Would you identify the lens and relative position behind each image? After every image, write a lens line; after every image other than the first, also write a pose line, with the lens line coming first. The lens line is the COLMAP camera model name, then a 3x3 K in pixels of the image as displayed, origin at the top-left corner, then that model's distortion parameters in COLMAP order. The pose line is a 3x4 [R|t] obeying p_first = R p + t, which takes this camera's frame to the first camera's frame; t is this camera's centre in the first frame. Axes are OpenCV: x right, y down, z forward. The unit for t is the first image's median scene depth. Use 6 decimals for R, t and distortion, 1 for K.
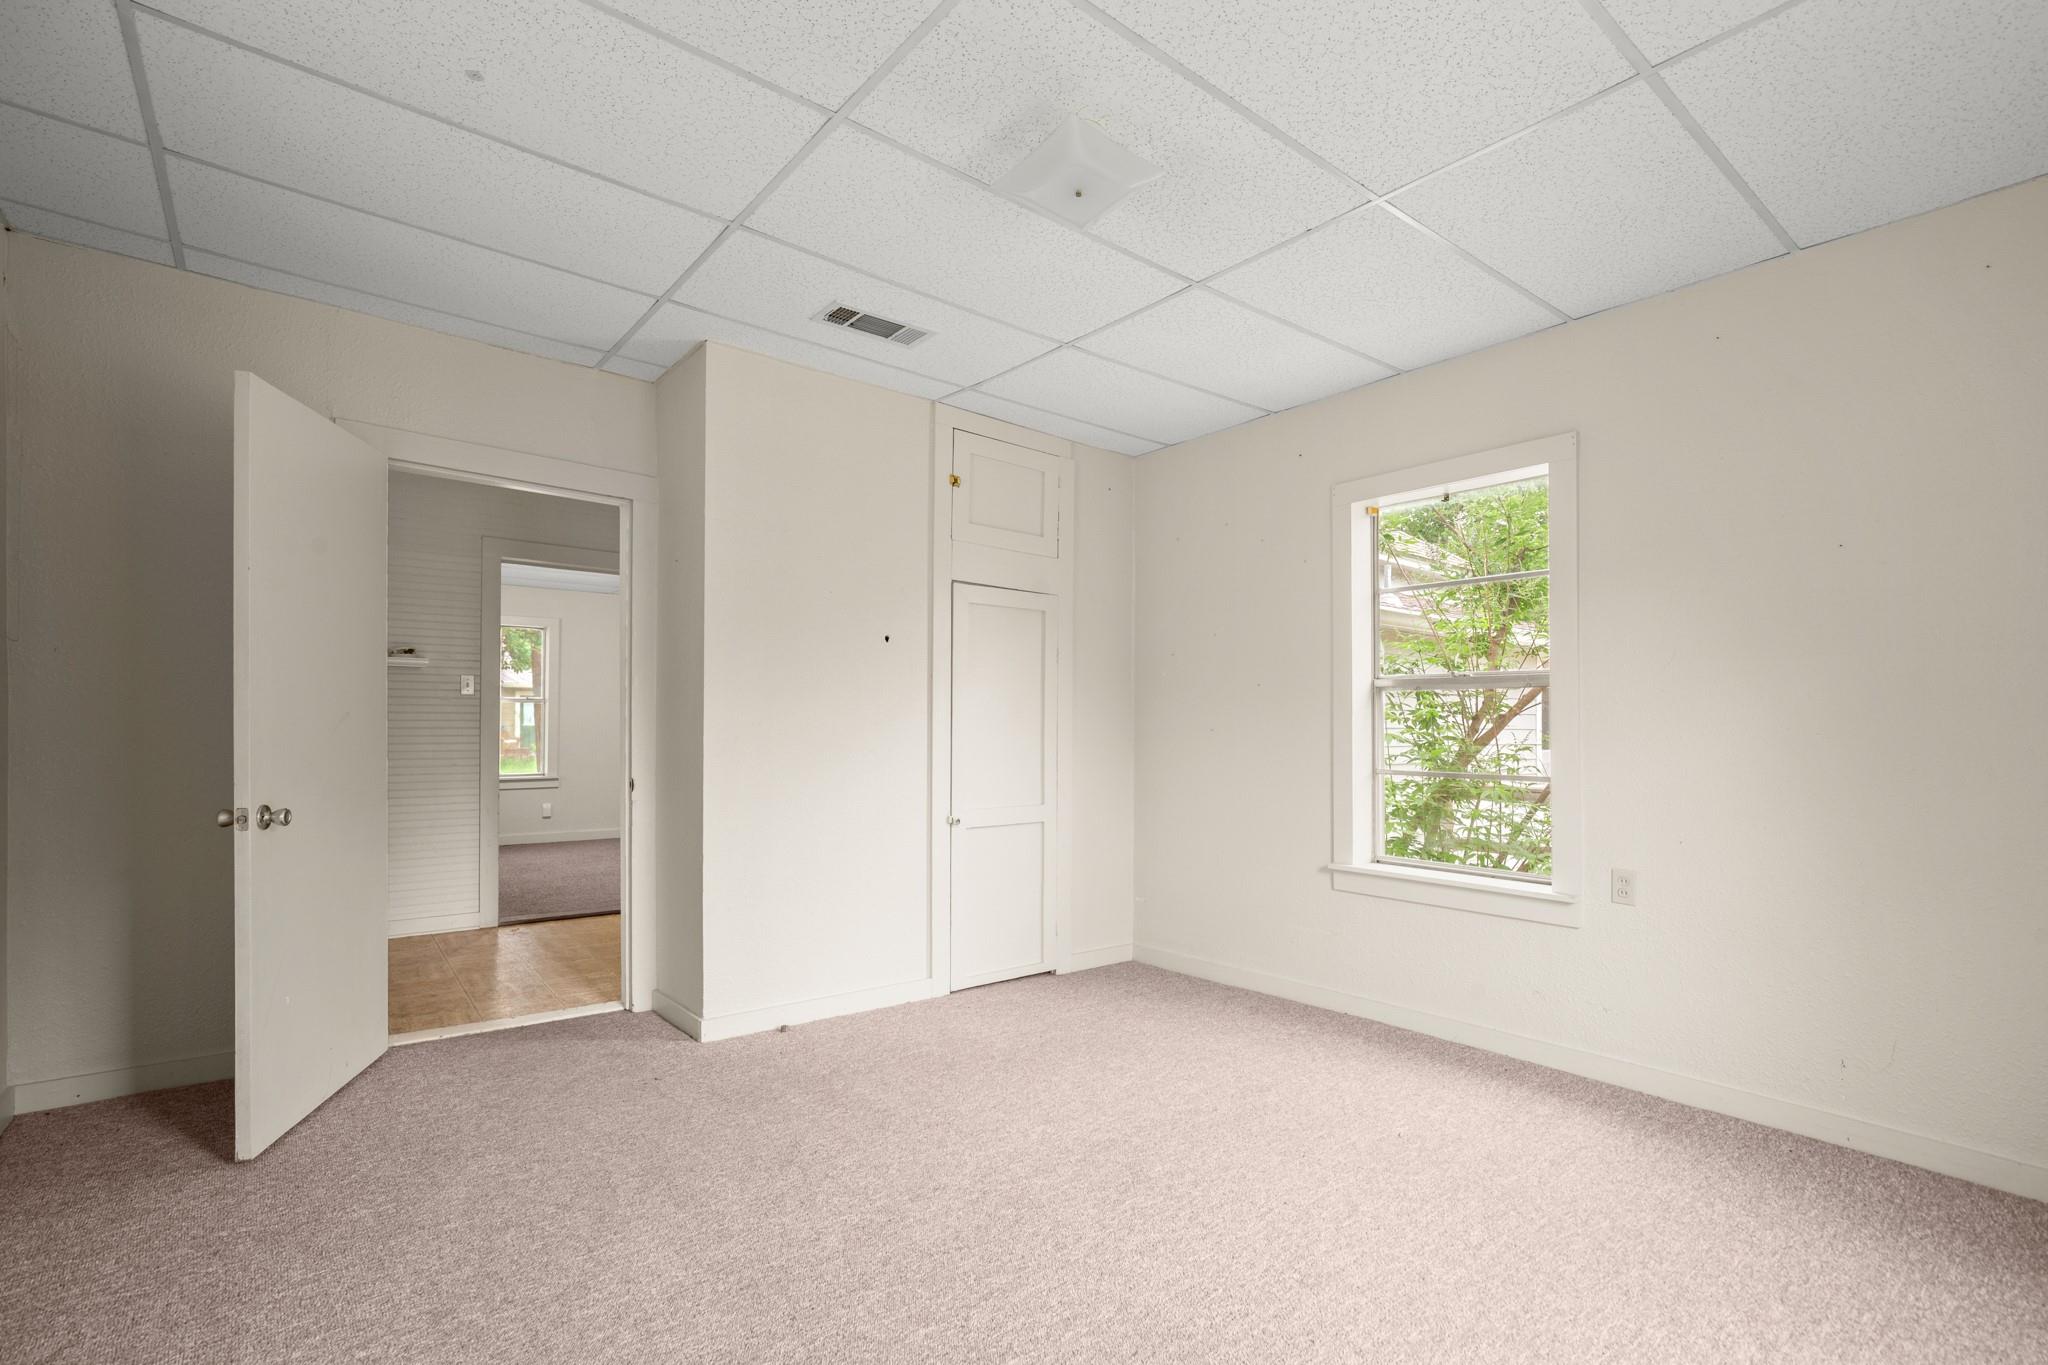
lens RADIAL K [[933.8, 0, 1034.0], [0, 933.8, 691.8], [0, 0, 1]] dist [-0.000538, 0.001915]
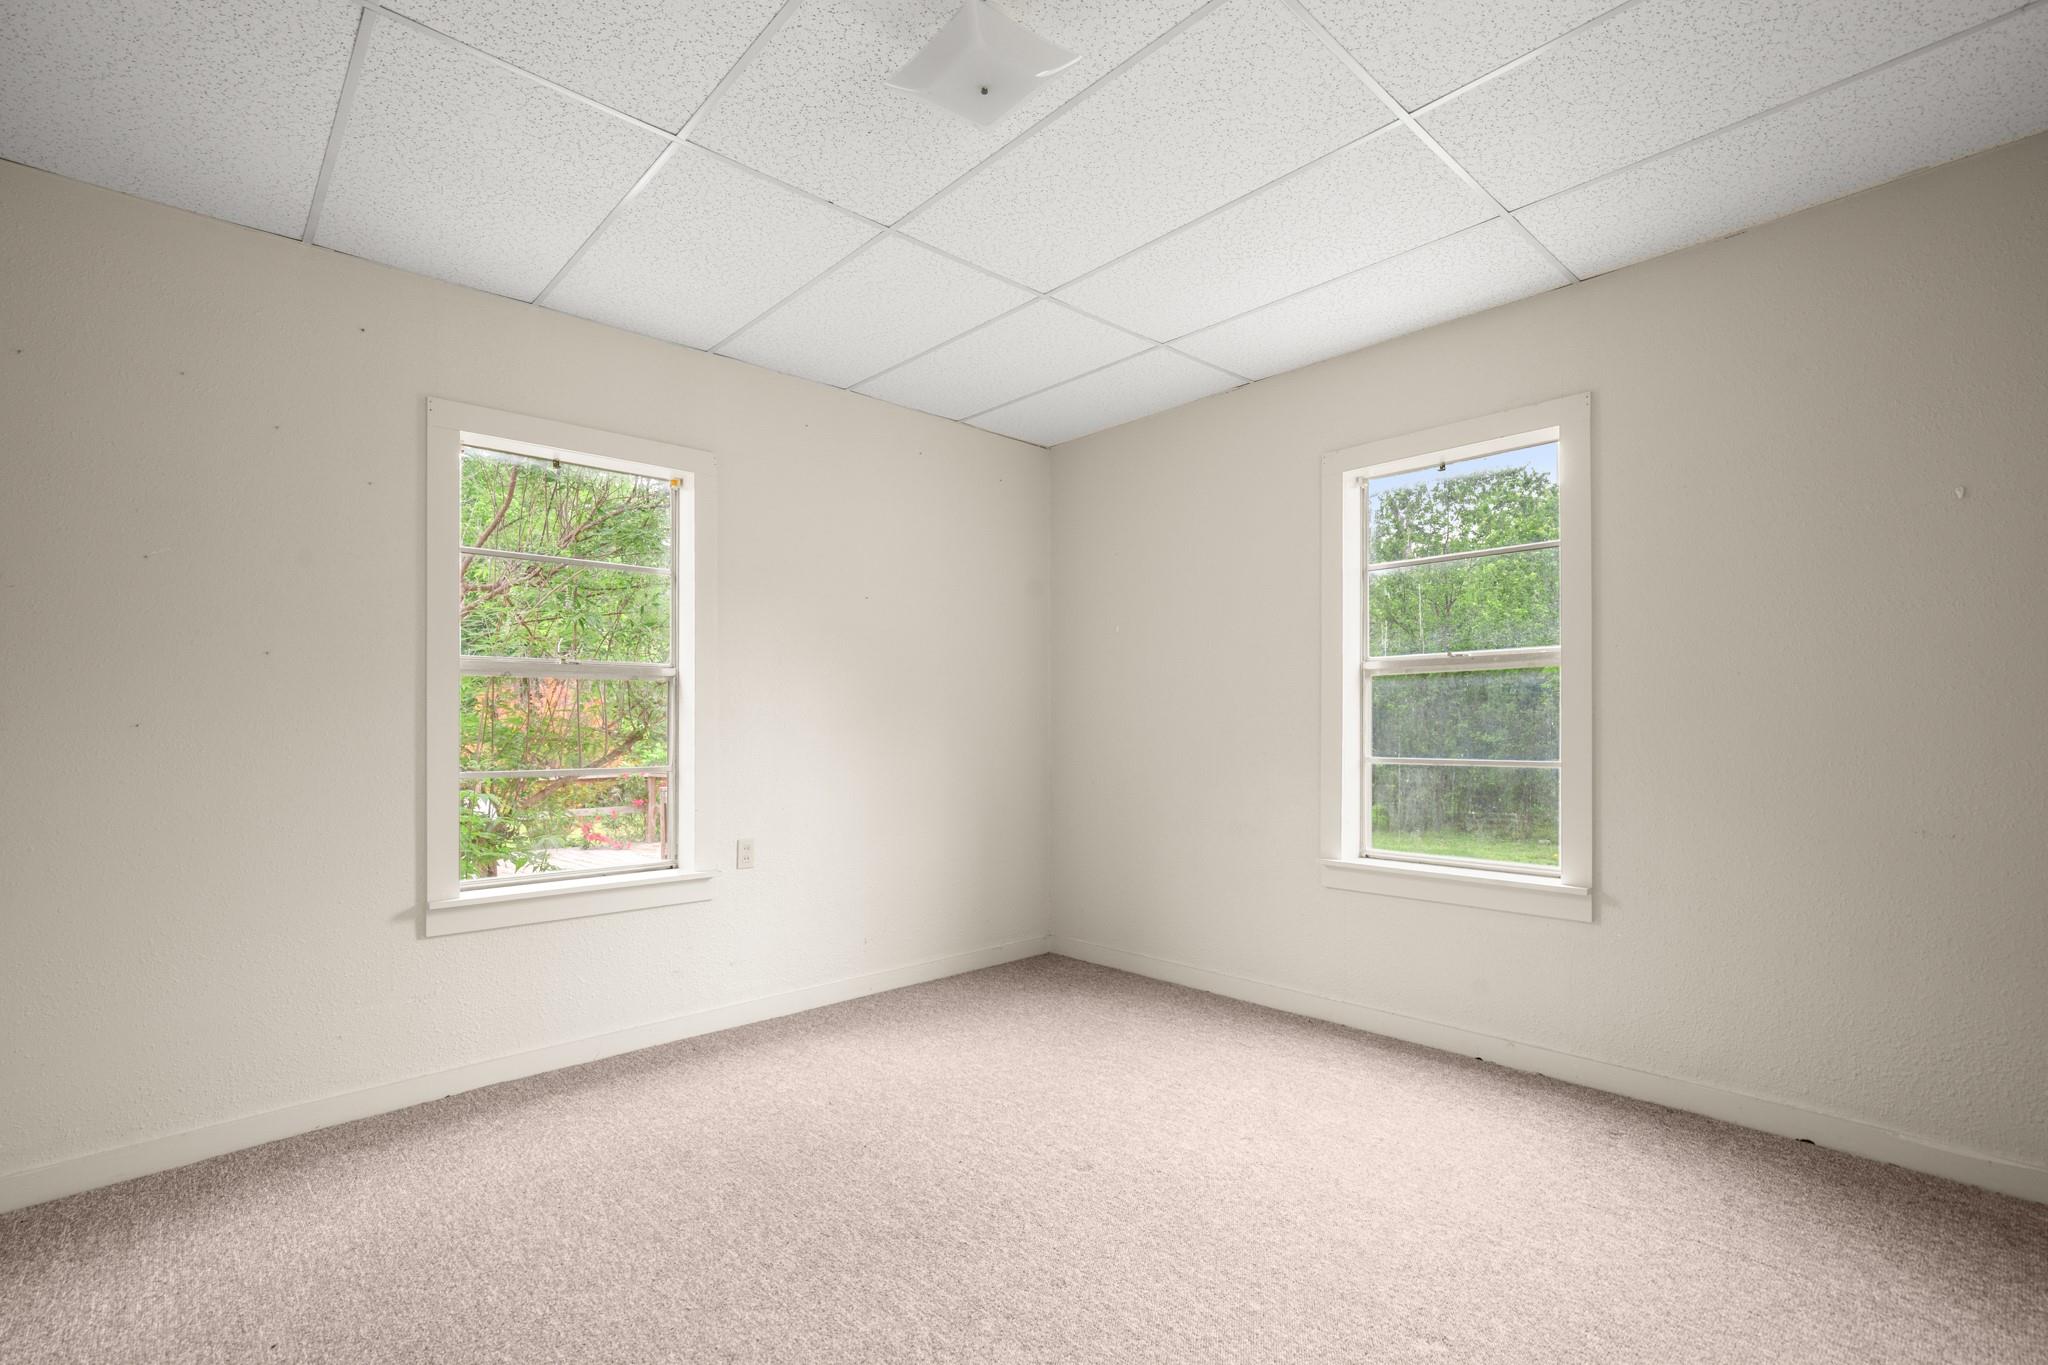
lens RADIAL K [[933.8, 0, 1040.2], [0, 933.8, 693.0], [0, 0, 1]] dist [-0.000538, 0.001915]
pose [[-0.064858, 0.036434, 0.997229, -0.576738], [-0.023753, 0.998994, -0.038043, 0.042688], [-0.997612, -0.026155, -0.063927, 0.713703]]
